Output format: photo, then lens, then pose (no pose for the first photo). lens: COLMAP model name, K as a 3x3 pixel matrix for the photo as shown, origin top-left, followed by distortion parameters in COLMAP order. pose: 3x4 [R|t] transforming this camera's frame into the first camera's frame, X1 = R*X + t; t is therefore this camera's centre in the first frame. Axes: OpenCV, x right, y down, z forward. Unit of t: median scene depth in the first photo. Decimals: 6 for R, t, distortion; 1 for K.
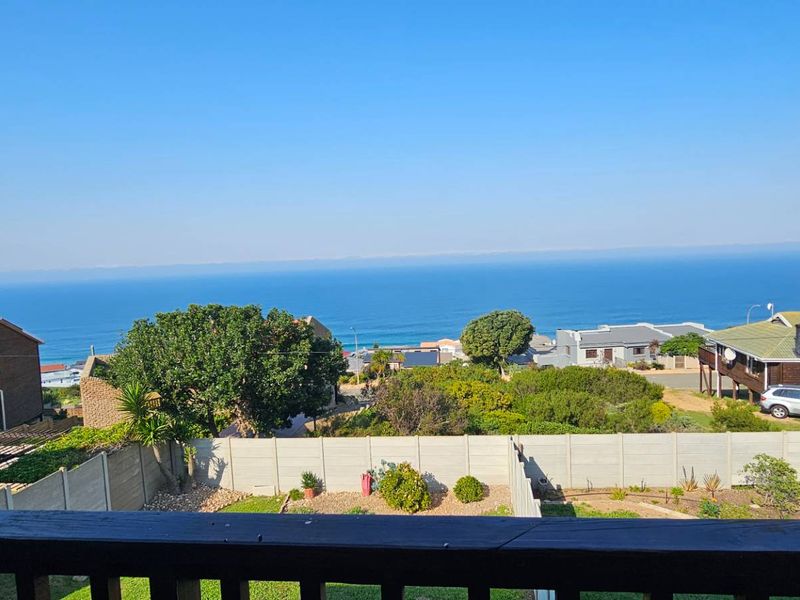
lens RADIAL K [[535.9, 0, 404.5], [0, 535.9, 301.3], [0, 0, 1]] dist [0.000501, -0.005022]
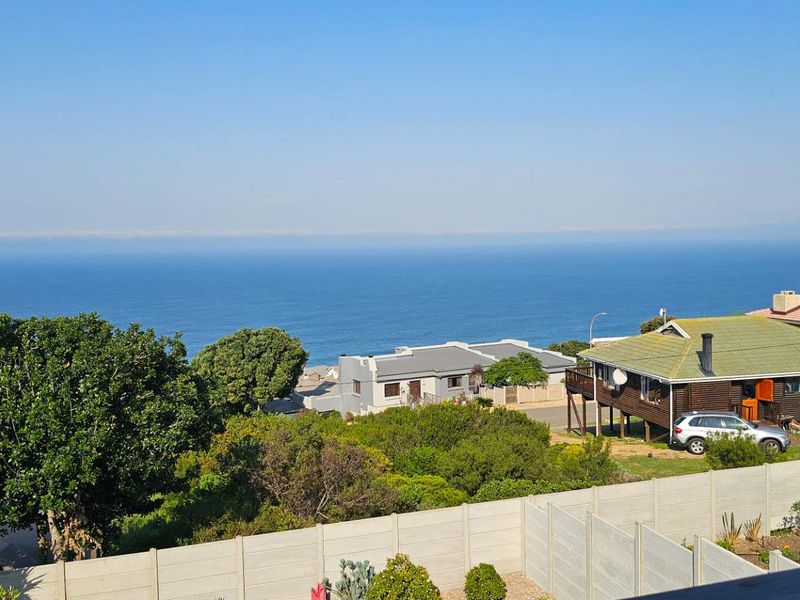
lens RADIAL K [[871.7, 0, 416.3], [0, 871.7, 280.8], [0, 0, 1]] dist [0.044615, 0.000000]
pose [[0.897614, 0.002217, 0.440776, -0.341552], [0.015606, 0.999201, -0.036806, 0.009171], [-0.440505, 0.039917, 0.896862, 0.032290]]
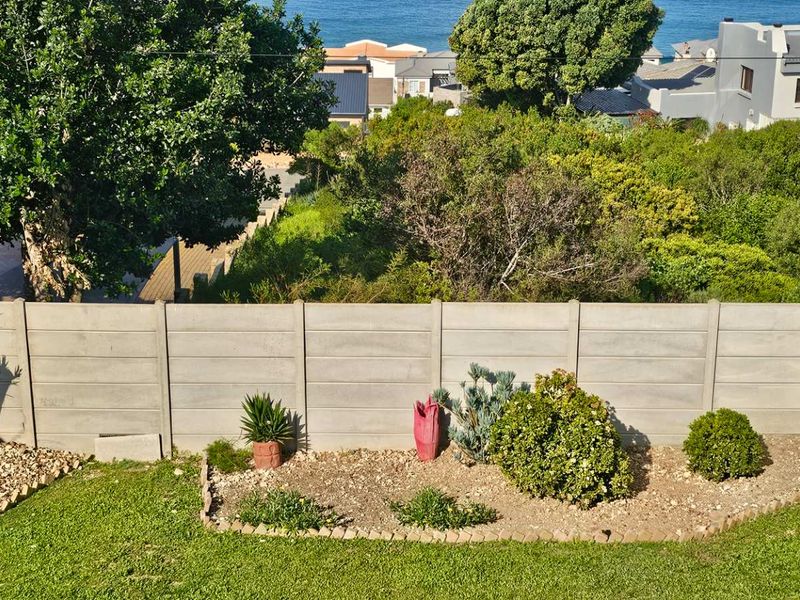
lens RADIAL K [[1479.7, 0, 396.9], [0, 1479.7, 298.1], [0, 0, 1]] dist [0.148679, 0.000000]
pose [[0.992544, 0.012908, 0.121204, -0.176435], [-0.041657, 0.970426, 0.237778, 0.015693], [-0.114551, -0.241054, 0.963728, 0.051623]]
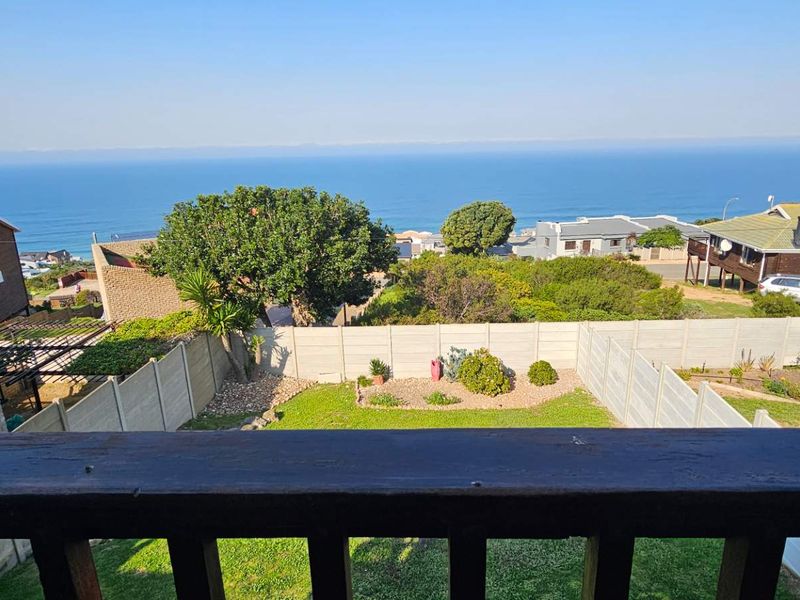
lens RADIAL K [[535.9, 0, 403.3], [0, 535.9, 301.6], [0, 0, 1]] dist [0.000501, -0.005022]
pose [[0.996470, -0.005142, 0.083791, -0.178088], [-0.011709, 0.979854, 0.199373, 0.012225], [-0.083128, -0.199651, 0.976335, 0.038487]]
